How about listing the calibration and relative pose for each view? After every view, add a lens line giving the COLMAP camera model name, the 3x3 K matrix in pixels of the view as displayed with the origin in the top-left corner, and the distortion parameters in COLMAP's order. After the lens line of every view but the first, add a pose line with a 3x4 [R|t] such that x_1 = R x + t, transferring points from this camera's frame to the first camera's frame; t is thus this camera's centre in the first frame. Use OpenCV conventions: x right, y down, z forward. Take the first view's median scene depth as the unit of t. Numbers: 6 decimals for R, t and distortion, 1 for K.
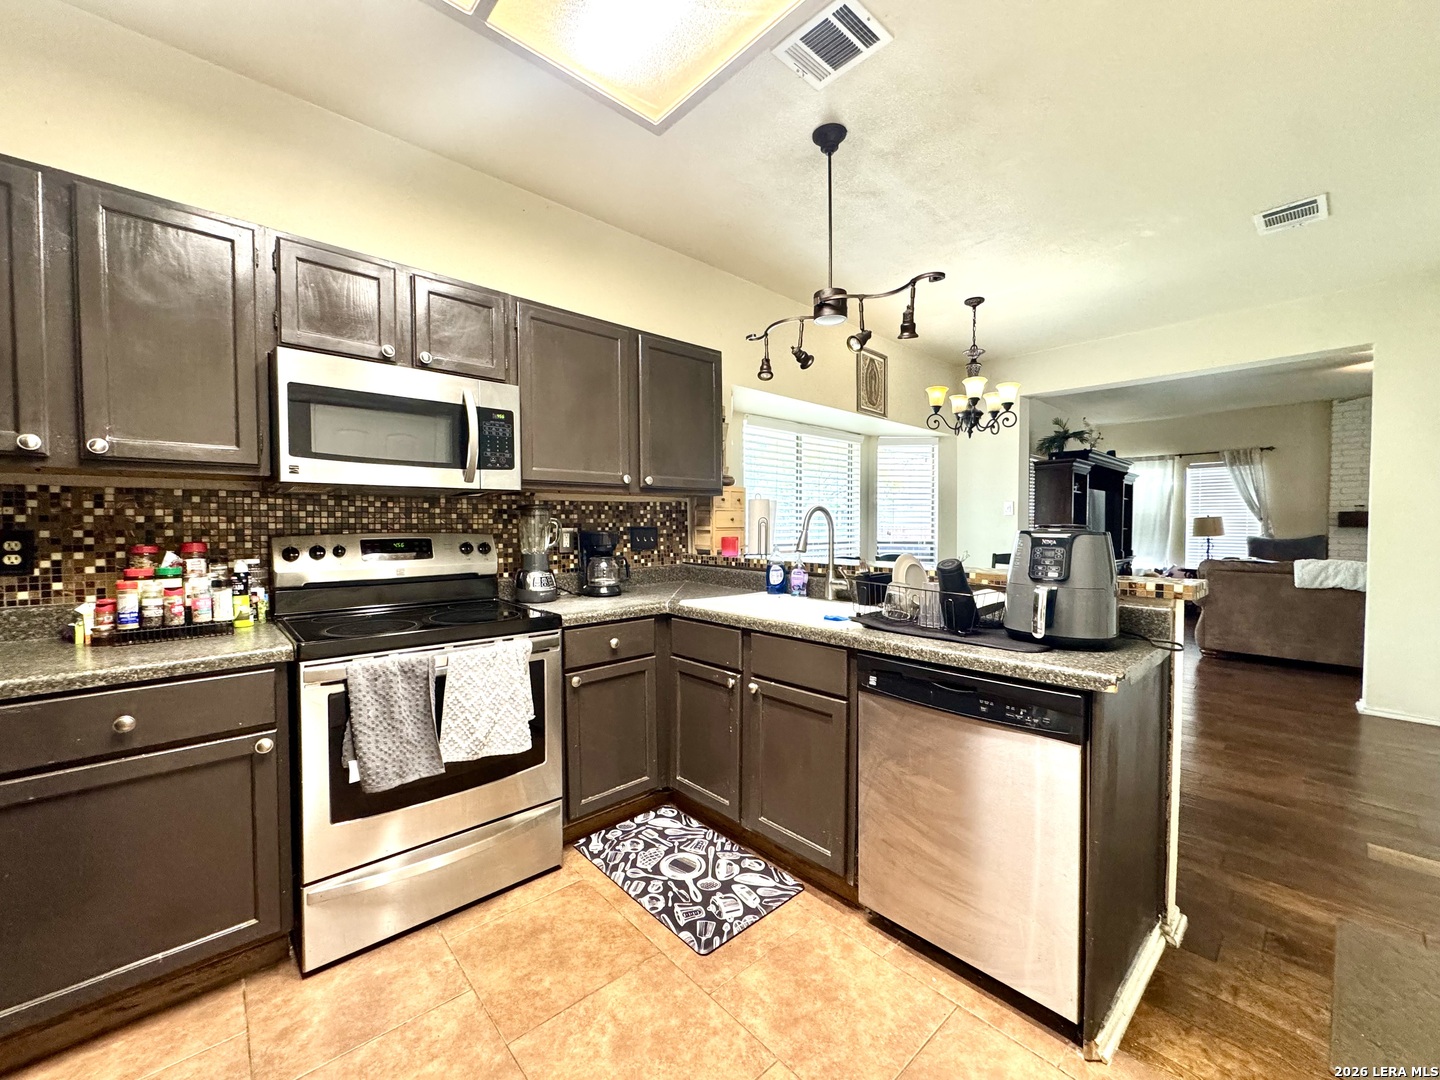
lens RADIAL K [[580.6, 0, 720.0], [0, 580.6, 540.0], [0, 0, 1]] dist [-0.002088, -0.000168]
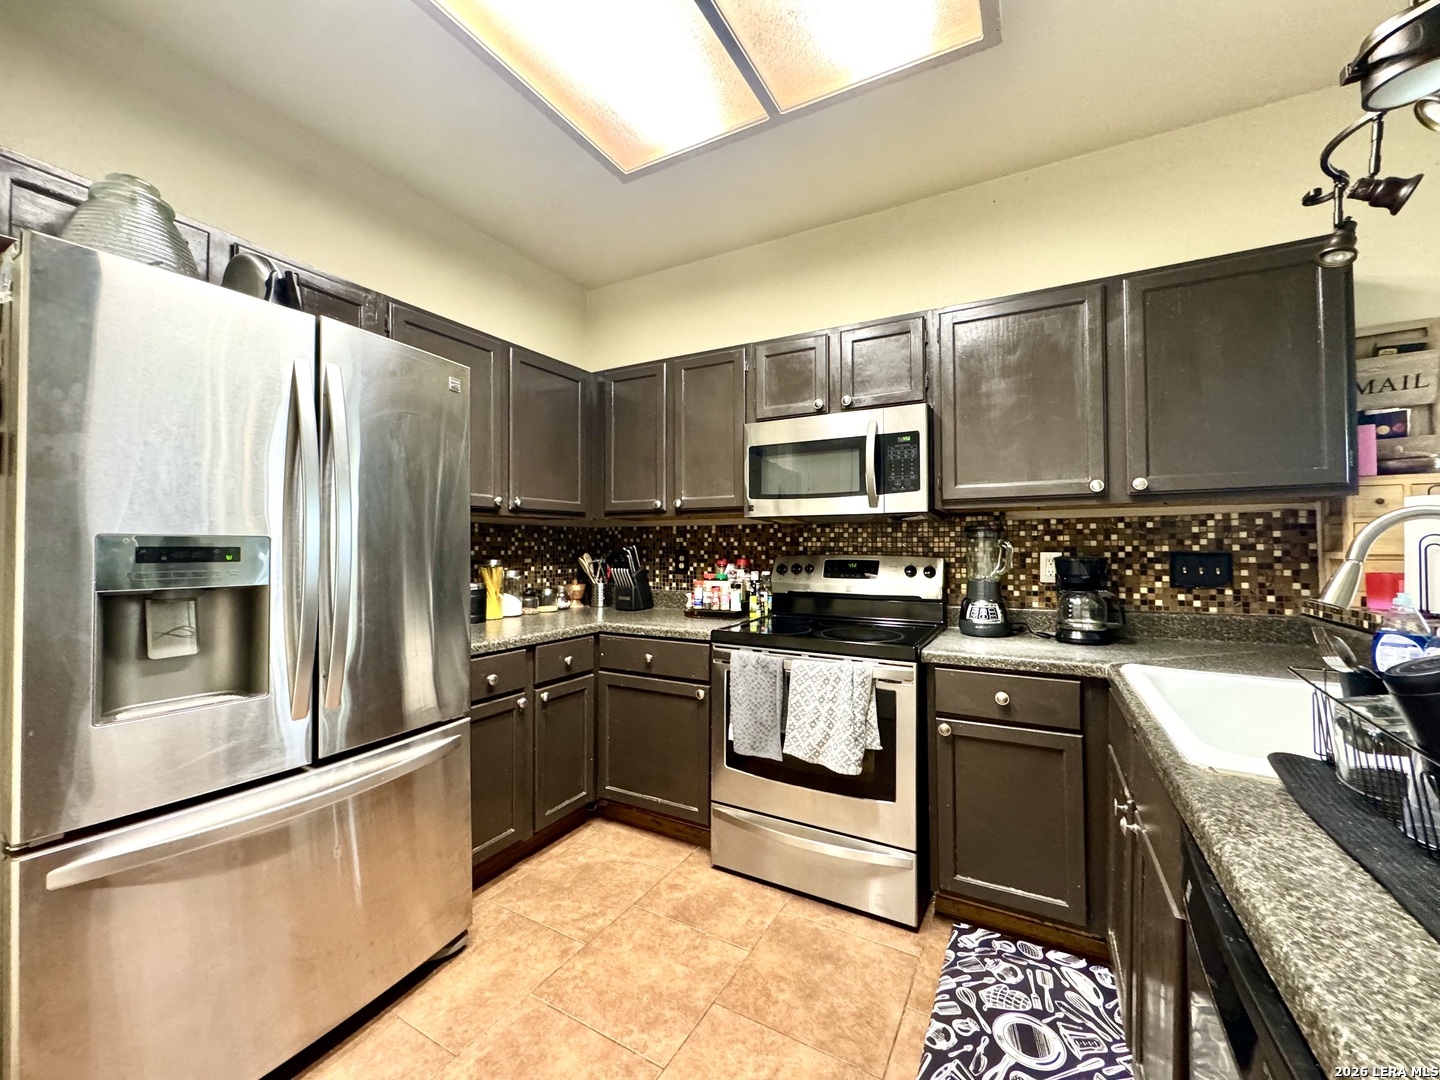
lens RADIAL K [[580.6, 0, 720.0], [0, 580.6, 540.0], [0, 0, 1]] dist [-0.002088, -0.000168]
pose [[0.310213, -0.010584, -0.950608, 0.460088], [-0.027624, 0.999415, -0.020142, -0.011241], [0.950266, 0.032508, 0.309739, 0.394126]]
